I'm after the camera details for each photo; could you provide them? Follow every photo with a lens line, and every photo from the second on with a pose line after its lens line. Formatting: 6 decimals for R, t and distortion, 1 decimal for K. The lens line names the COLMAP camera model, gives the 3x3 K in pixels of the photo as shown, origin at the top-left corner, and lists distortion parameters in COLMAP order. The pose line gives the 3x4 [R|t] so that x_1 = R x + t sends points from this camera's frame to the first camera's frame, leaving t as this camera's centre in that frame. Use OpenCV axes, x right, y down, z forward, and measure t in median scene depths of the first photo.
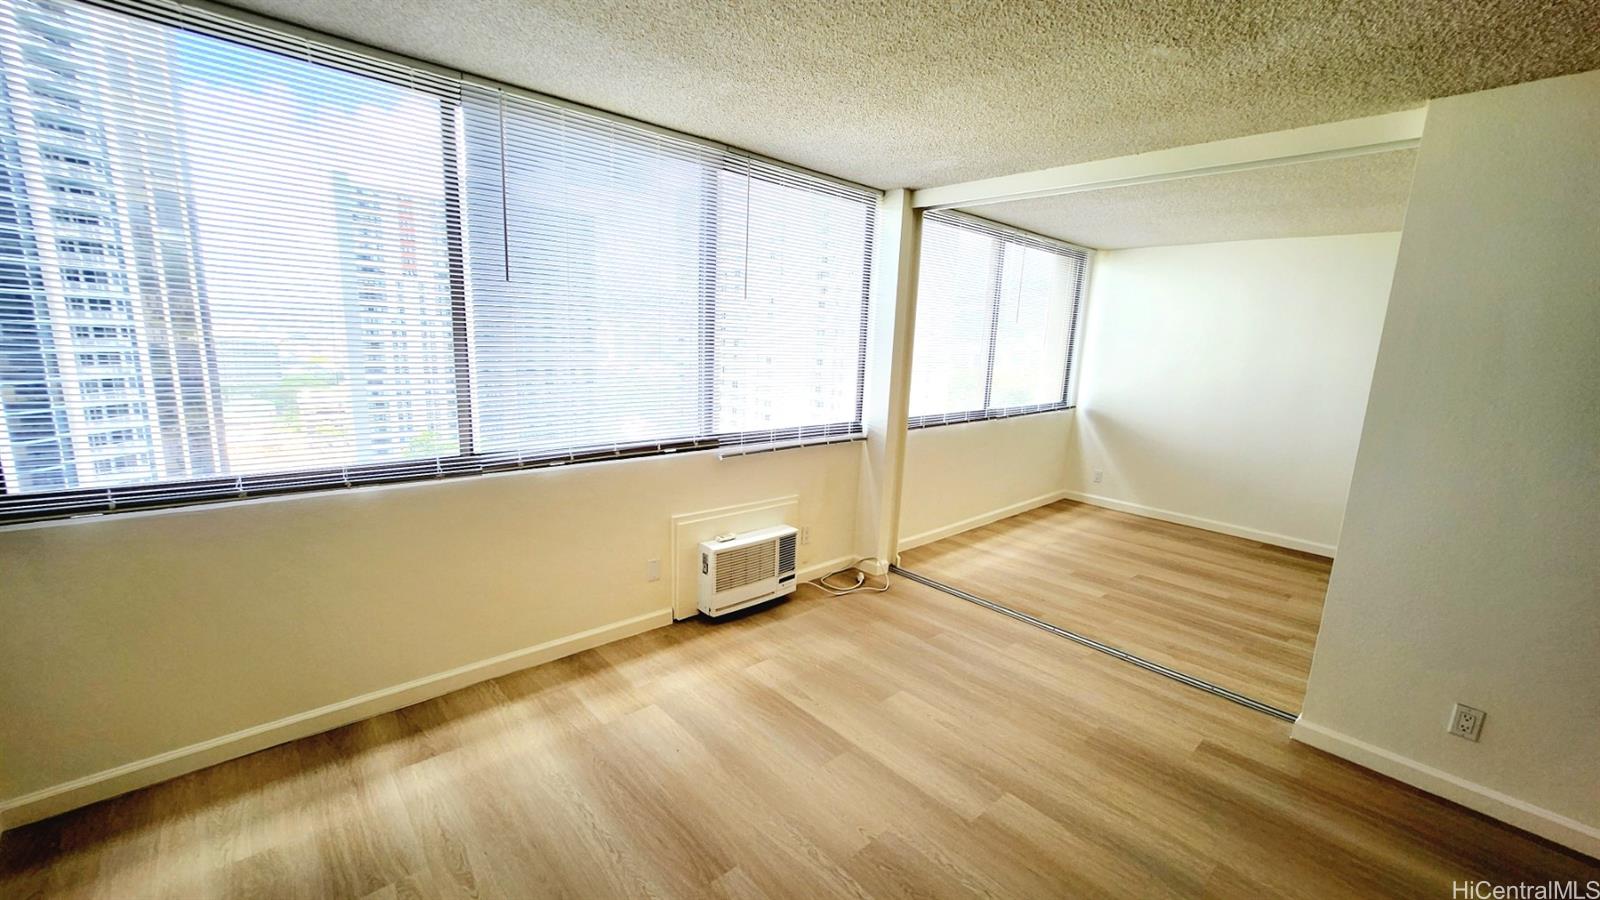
lens RADIAL K [[633.7, 0, 796.0], [0, 633.7, 453.4], [0, 0, 1]] dist [-0.001239, 0.000307]
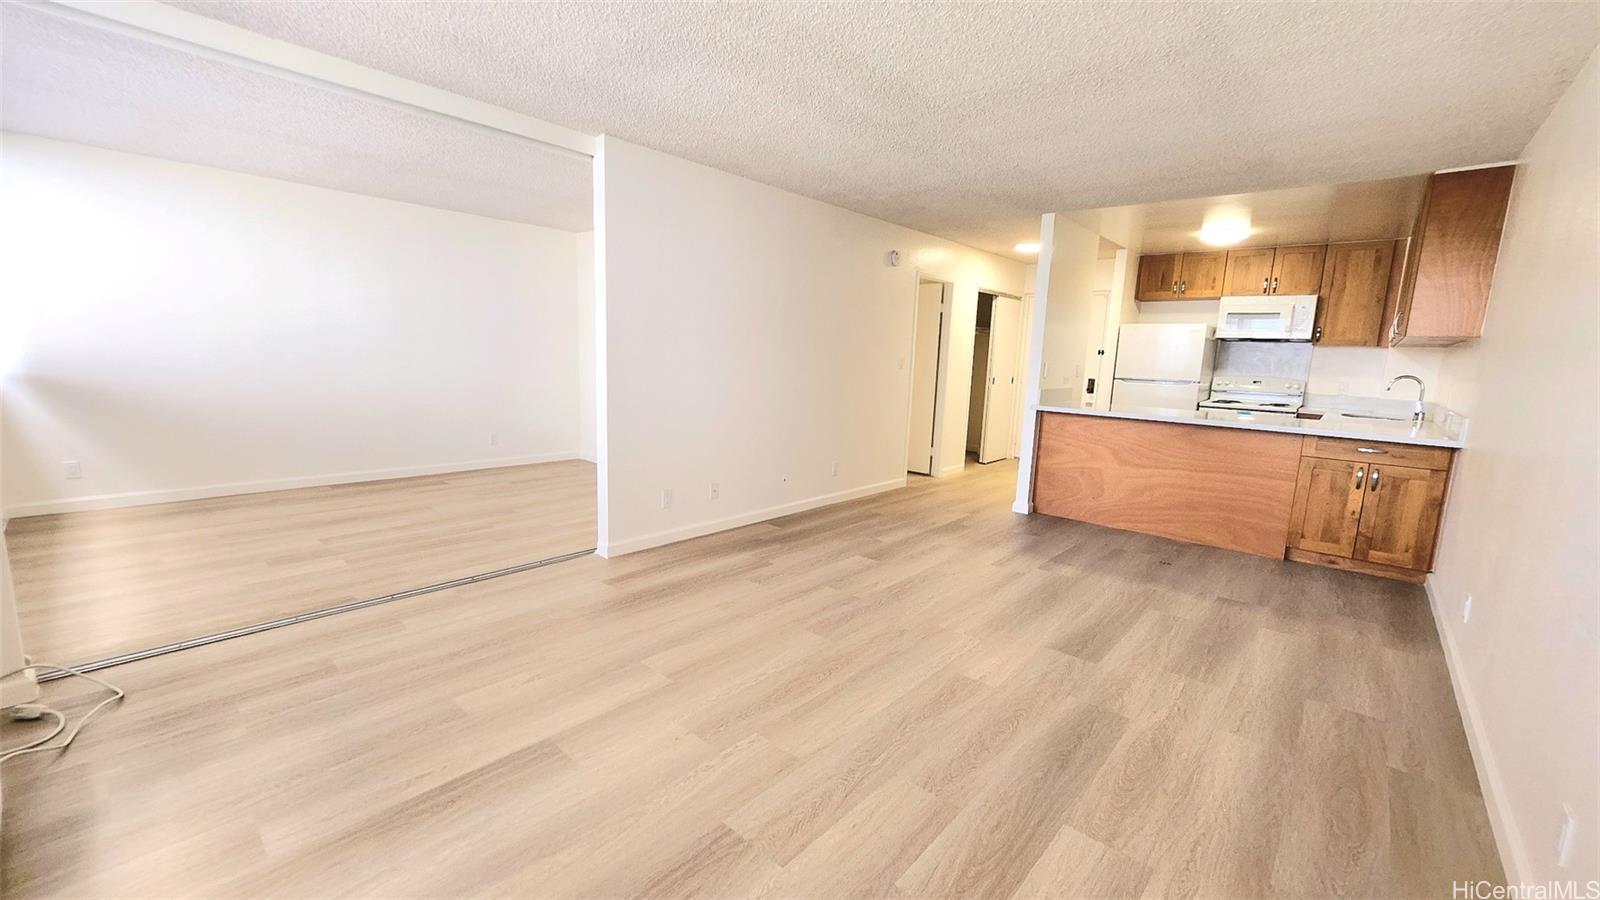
lens RADIAL K [[633.7, 0, 796.0], [0, 633.7, 453.4], [0, 0, 1]] dist [-0.001239, 0.000307]
pose [[-0.095585, -0.203631, 0.974371, -0.458396], [0.140430, 0.966304, 0.215721, -0.031199], [-0.985466, 0.157451, -0.063768, 0.440438]]
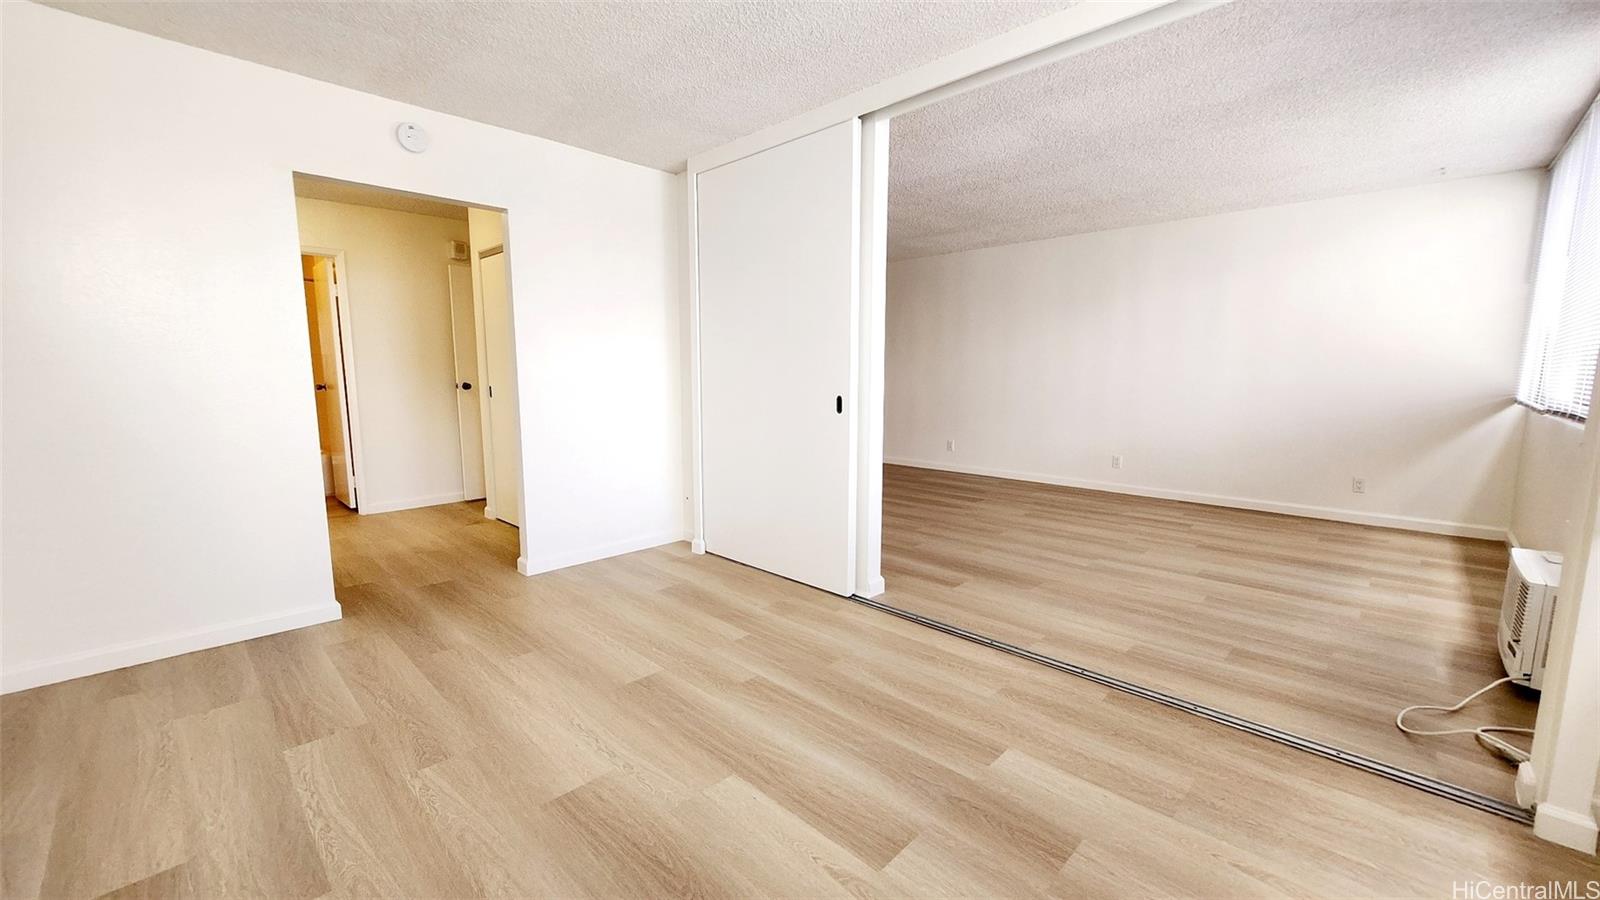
lens RADIAL K [[633.7, 0, 796.0], [0, 633.7, 453.4], [0, 0, 1]] dist [-0.001239, 0.000307]
pose [[-0.998187, -0.035078, -0.048920, 0.729943], [-0.048428, 0.950634, 0.306514, -0.144405], [0.035753, 0.308327, -0.950608, 1.507408]]
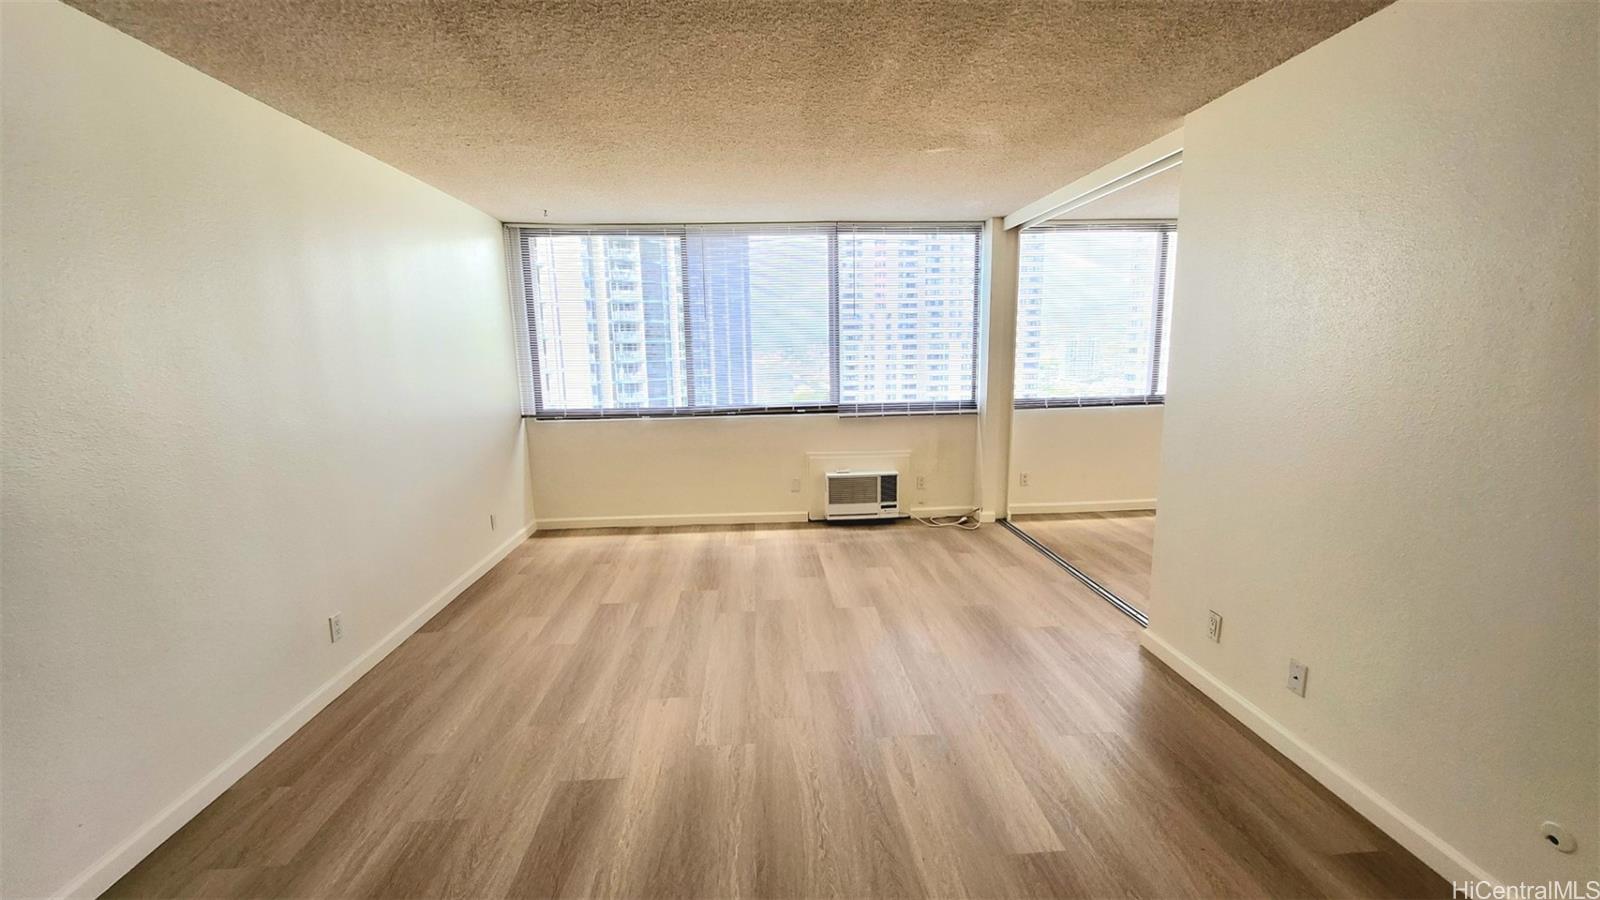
lens RADIAL K [[633.7, 0, 796.0], [0, 633.7, 453.4], [0, 0, 1]] dist [-0.001239, 0.000307]
pose [[0.777774, 0.049259, -0.626611, 0.713102], [-0.064474, 0.997918, -0.001579, 0.093074], [0.625229, 0.041628, 0.779330, -0.253395]]
